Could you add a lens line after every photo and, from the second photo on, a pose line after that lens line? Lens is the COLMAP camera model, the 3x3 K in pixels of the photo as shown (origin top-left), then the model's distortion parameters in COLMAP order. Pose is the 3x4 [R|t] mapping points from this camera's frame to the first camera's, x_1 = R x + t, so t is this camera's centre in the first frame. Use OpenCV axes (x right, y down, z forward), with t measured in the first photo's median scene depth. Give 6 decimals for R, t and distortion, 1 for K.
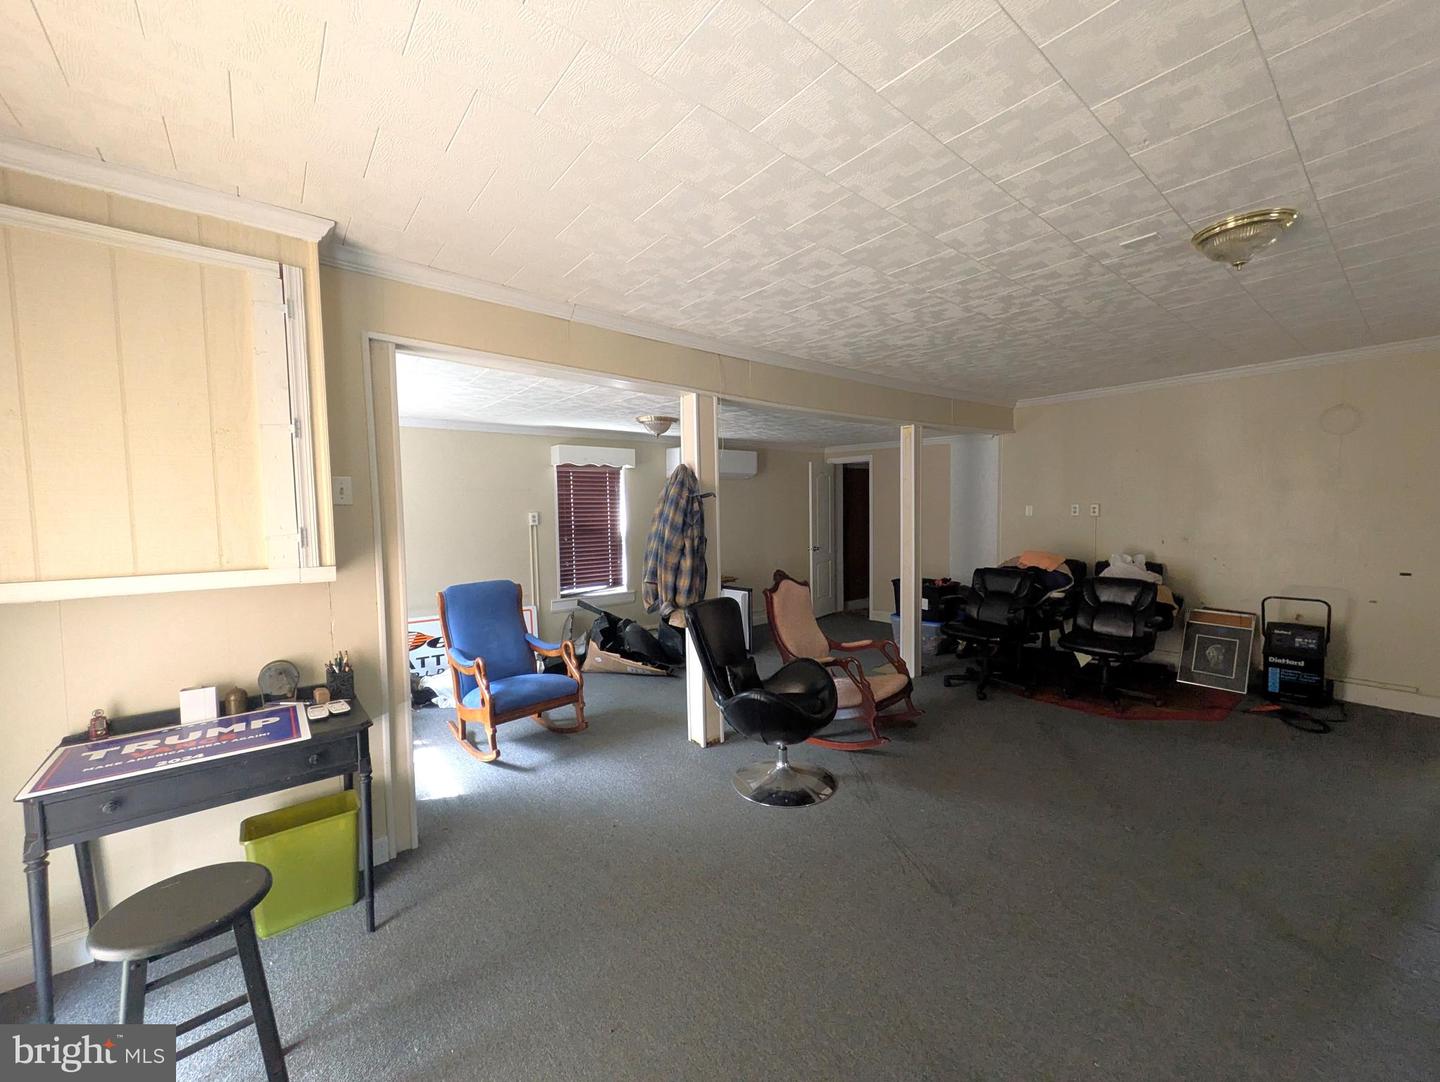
lens RADIAL K [[569.4, 0, 720.0], [0, 569.4, 541.0], [0, 0, 1]] dist [0.000462, -0.000044]
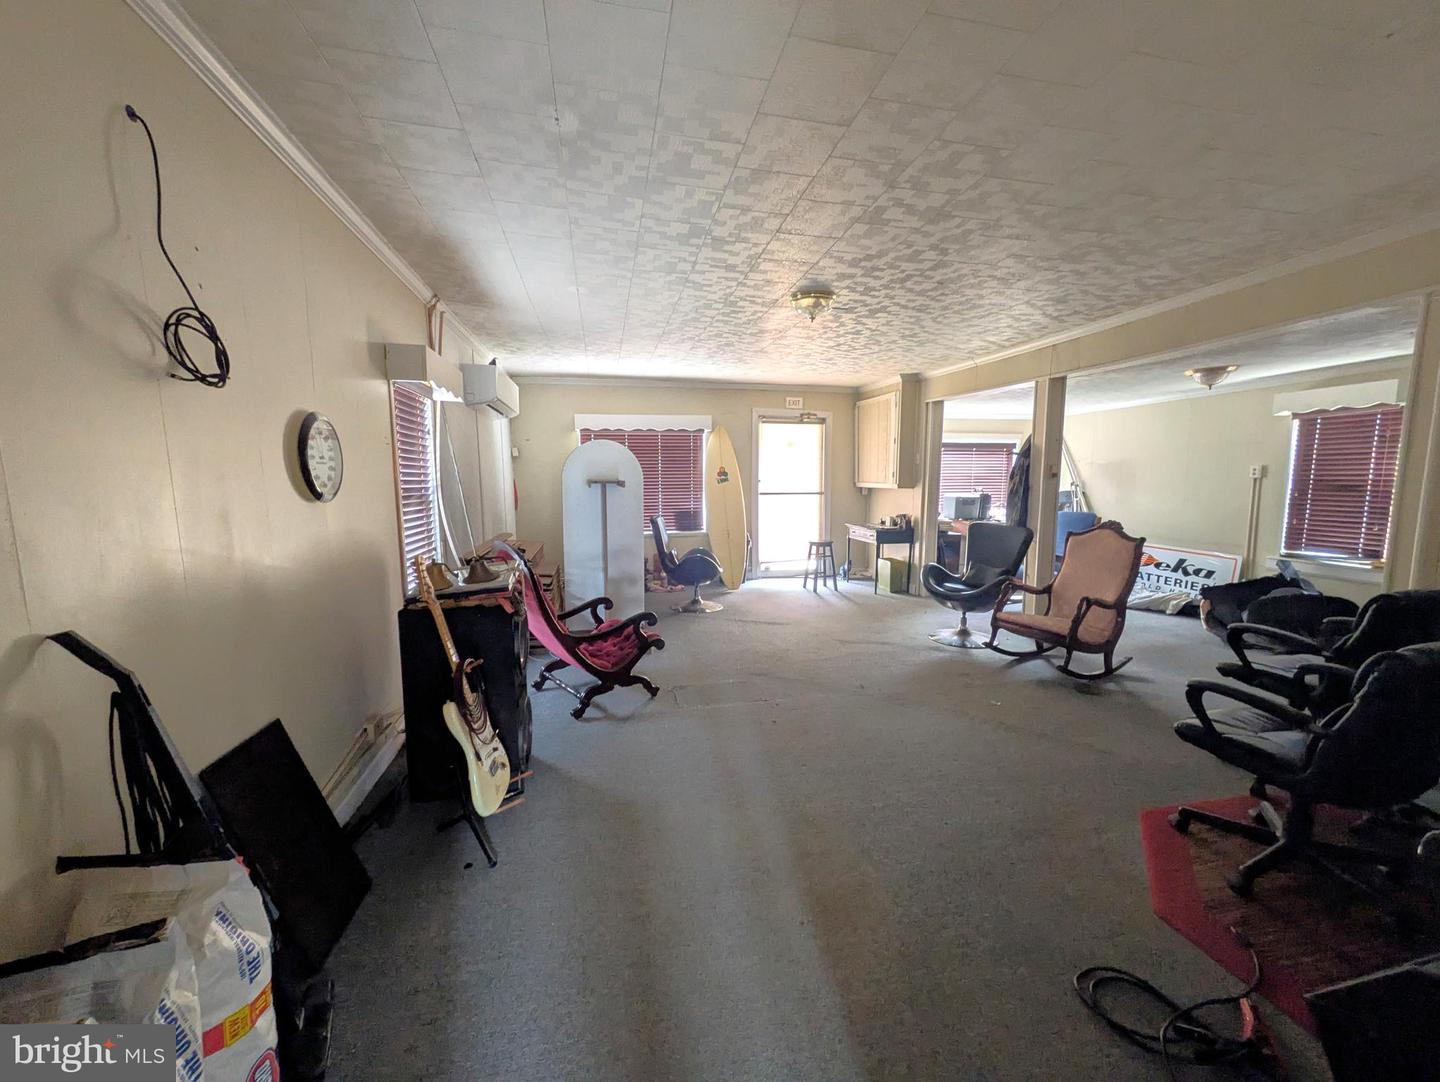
lens RADIAL K [[569.4, 0, 720.0], [0, 569.4, 541.0], [0, 0, 1]] dist [0.000462, -0.000044]
pose [[-0.456666, 0.112628, -0.882480, 1.137315], [-0.041918, 0.988128, 0.147803, -0.029966], [0.888650, 0.104488, -0.446523, 0.689851]]
